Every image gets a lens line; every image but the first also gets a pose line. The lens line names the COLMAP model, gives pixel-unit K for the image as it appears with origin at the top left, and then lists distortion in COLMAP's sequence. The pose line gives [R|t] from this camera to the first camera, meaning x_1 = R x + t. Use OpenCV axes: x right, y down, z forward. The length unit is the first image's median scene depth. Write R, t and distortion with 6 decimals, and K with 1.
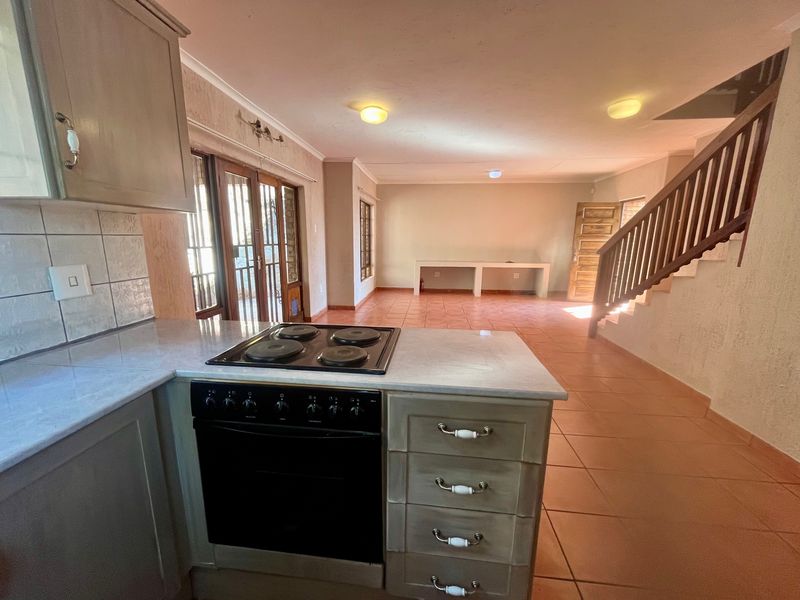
lens RADIAL K [[326.0, 0, 401.0], [0, 326.0, 302.1], [0, 0, 1]] dist [0.002673, 0.000362]
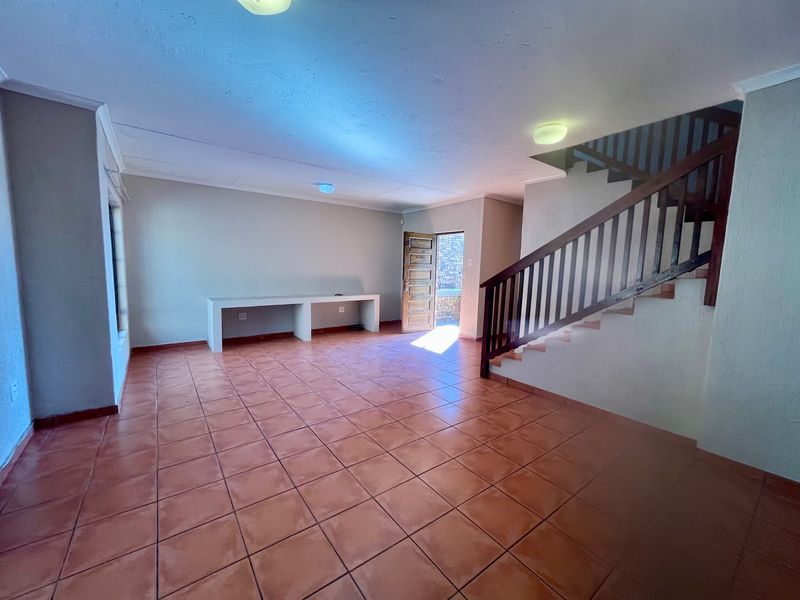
lens RADIAL K [[326.0, 0, 396.9], [0, 326.0, 299.3], [0, 0, 1]] dist [0.002673, 0.000362]
pose [[0.738686, -0.060679, 0.671313, -0.125795], [0.114516, 0.992759, -0.036275, -0.065582], [-0.664251, 0.103672, 0.740286, 0.287965]]
